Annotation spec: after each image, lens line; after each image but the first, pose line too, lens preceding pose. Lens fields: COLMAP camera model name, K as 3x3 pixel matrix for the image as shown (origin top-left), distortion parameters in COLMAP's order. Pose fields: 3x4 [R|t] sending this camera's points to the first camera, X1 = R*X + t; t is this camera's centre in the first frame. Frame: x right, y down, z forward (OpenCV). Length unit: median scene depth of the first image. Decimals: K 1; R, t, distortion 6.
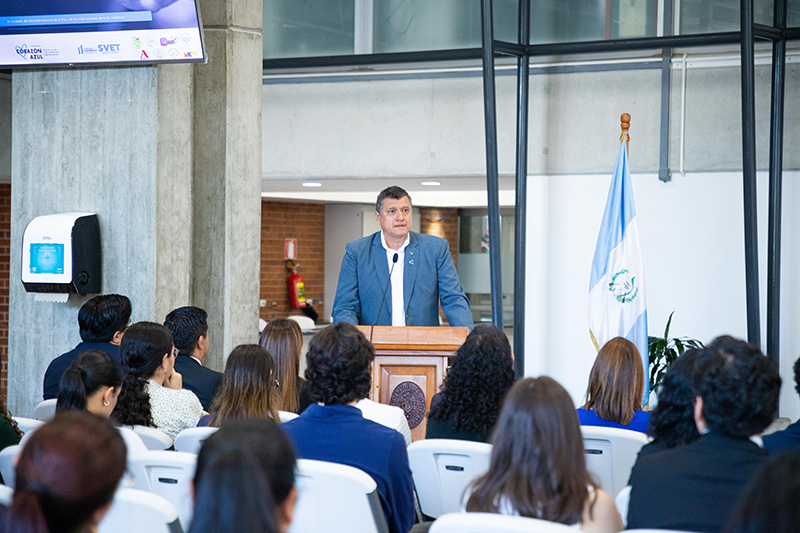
lens RADIAL K [[2430.2, 0, 400.9], [0, 2430.2, 267.2], [0, 0, 1]] dist [0.814161, 0.000000]
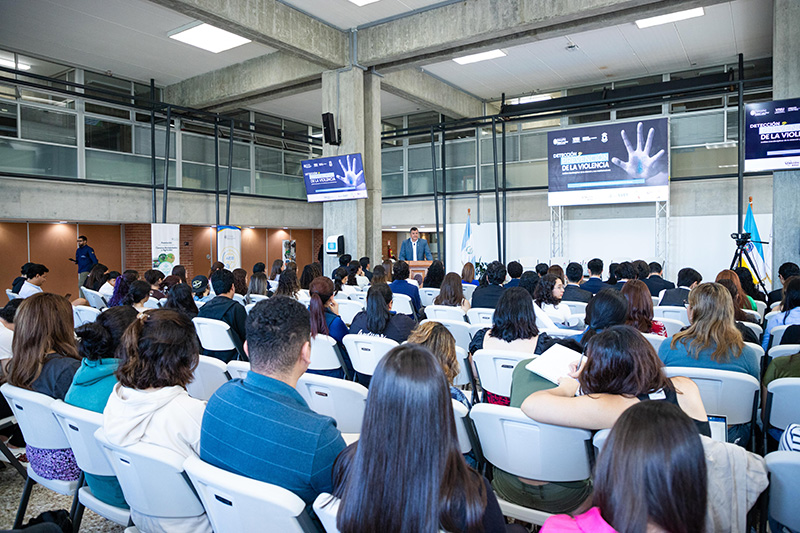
lens RADIAL K [[563.5, 0, 399.6], [0, 563.5, 262.3], [0, 0, 1]] dist [-0.002670, -0.000644]
pose [[0.999330, -0.018681, -0.031487, 0.002239], [0.019451, 0.999514, 0.024350, 0.002997], [0.031017, -0.024946, 0.999208, 0.039550]]
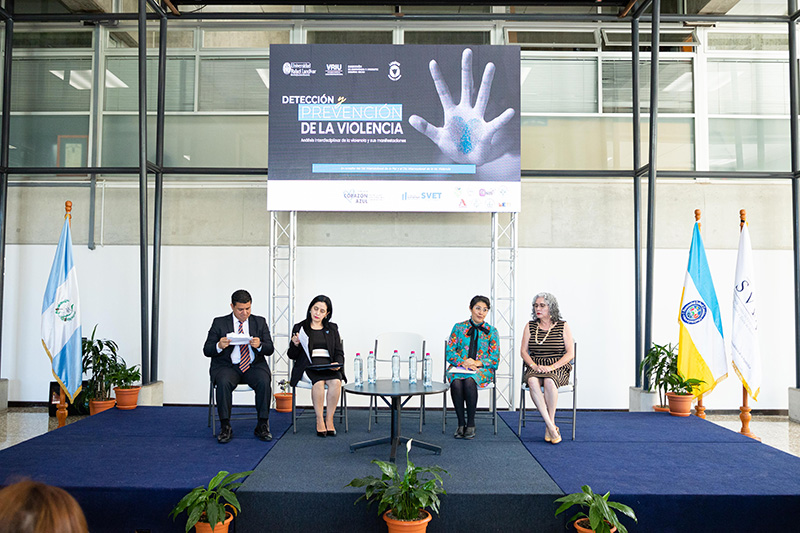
lens RADIAL K [[659.4, 0, 399.0], [0, 659.4, 265.4], [0, 0, 1]] dist [-0.046990, 0.015603]
pose [[0.846451, 0.019284, 0.532118, 0.048849], [0.004357, 0.999060, -0.043137, -0.002170], [-0.532449, 0.038832, 0.845571, 0.531034]]
